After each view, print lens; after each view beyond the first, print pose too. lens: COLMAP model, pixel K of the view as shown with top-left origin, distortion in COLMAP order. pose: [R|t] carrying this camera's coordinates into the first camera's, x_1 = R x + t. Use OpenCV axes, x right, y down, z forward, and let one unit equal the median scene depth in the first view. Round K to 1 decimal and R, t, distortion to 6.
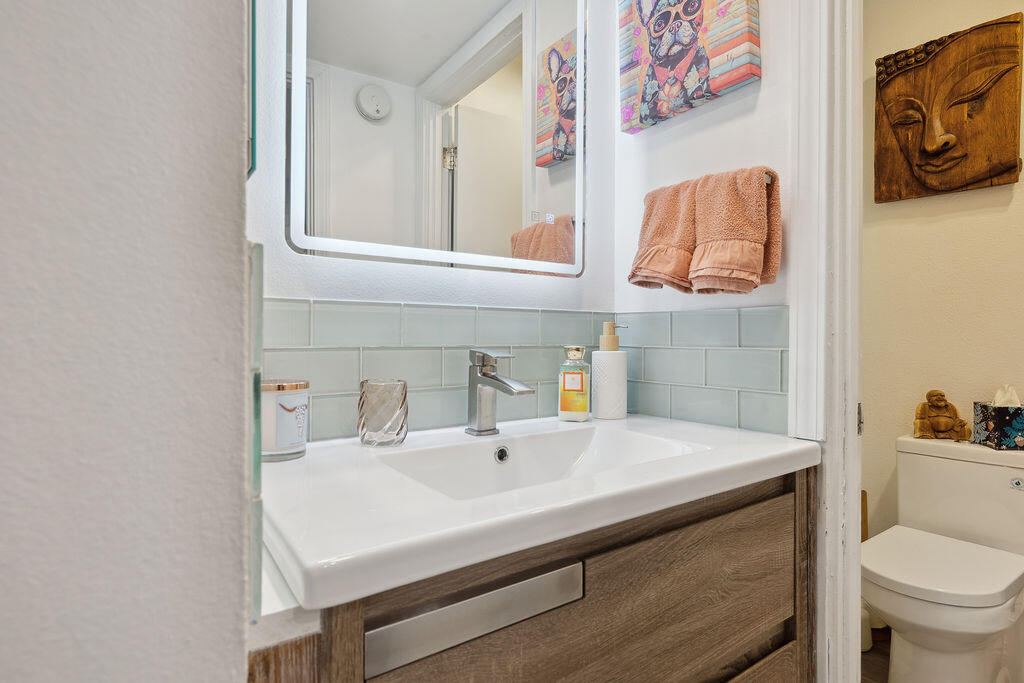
lens RADIAL K [[522.5, 0, 510.2], [0, 522.5, 336.2], [0, 0, 1]] dist [0.000768, 0.000468]
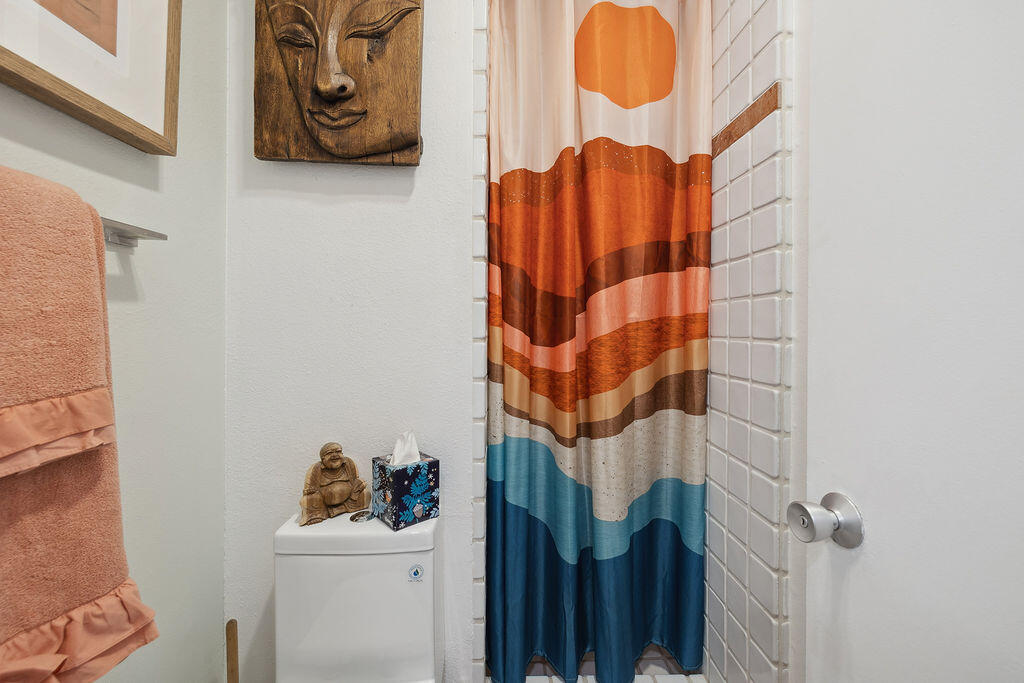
lens RADIAL K [[435.6, 0, 513.6], [0, 435.6, 330.8], [0, 0, 1]] dist [-0.000931, -0.000080]
pose [[0.561470, 0.003672, 0.827489, 0.480459], [-0.005179, 0.999986, -0.000924, -0.048571], [-0.827481, -0.003767, 0.561481, 0.484811]]
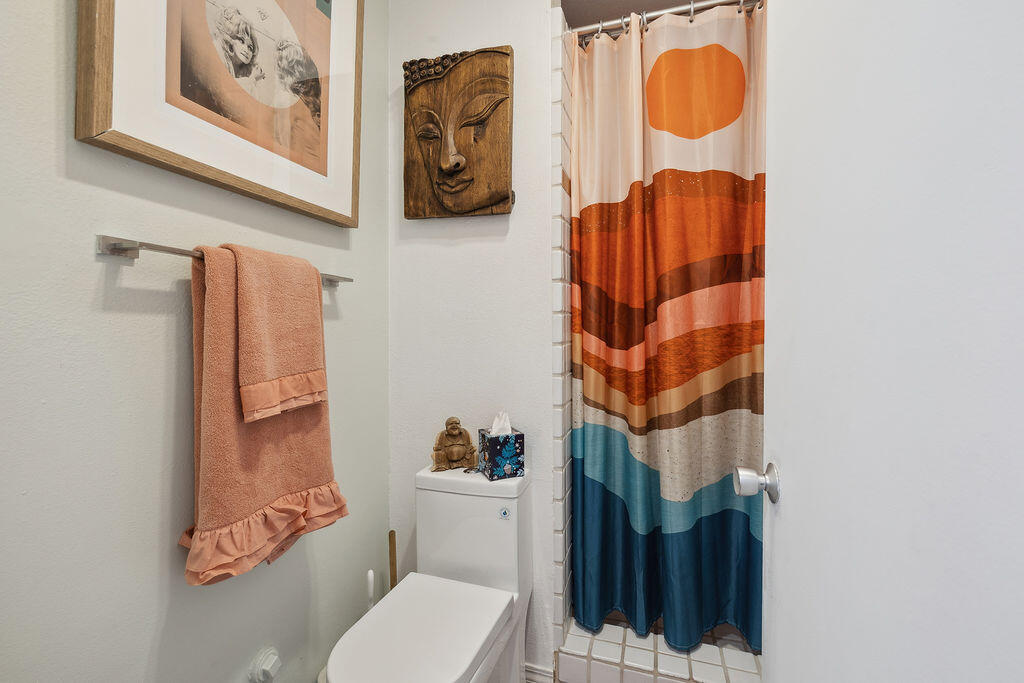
lens RADIAL K [[436.9, 0, 523.3], [0, 436.9, 338.2], [0, 0, 1]] dist [-0.003299, -0.000156]
pose [[0.797599, -0.002694, 0.603182, 0.436862], [-0.001697, 0.999976, 0.006711, -0.051775], [-0.603186, -0.006376, 0.797575, 0.276870]]
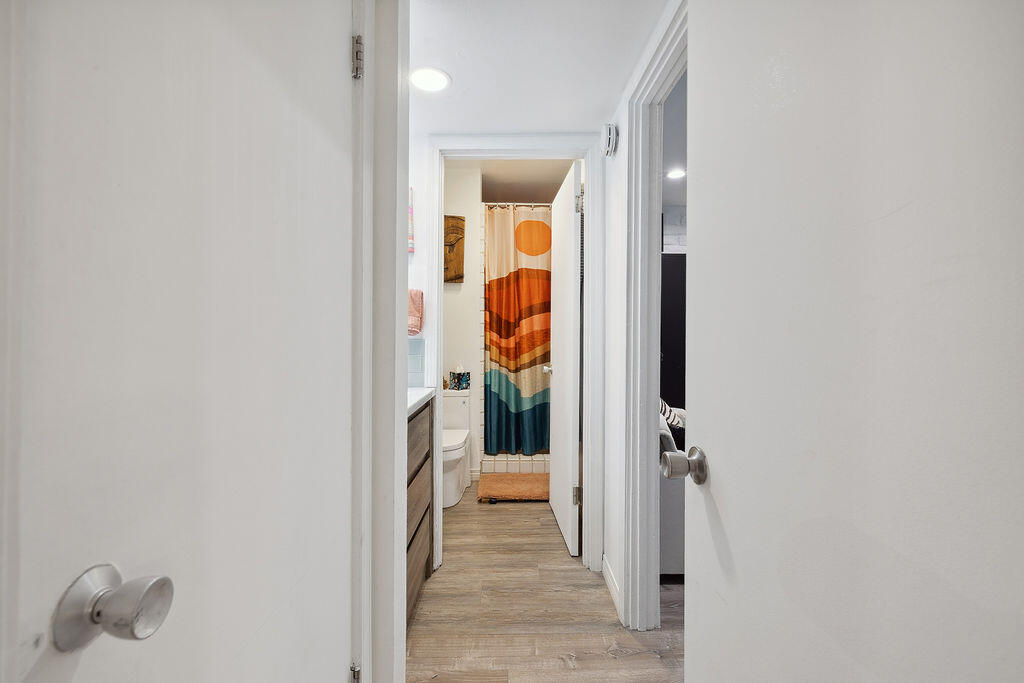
lens RADIAL K [[436.9, 0, 523.3], [0, 436.9, 338.2], [0, 0, 1]] dist [-0.003299, -0.000156]
pose [[0.547551, -0.005363, 0.836755, -0.579485], [-0.004831, 0.999943, 0.009570, -0.047375], [-0.836758, -0.009282, 0.547494, -0.361160]]
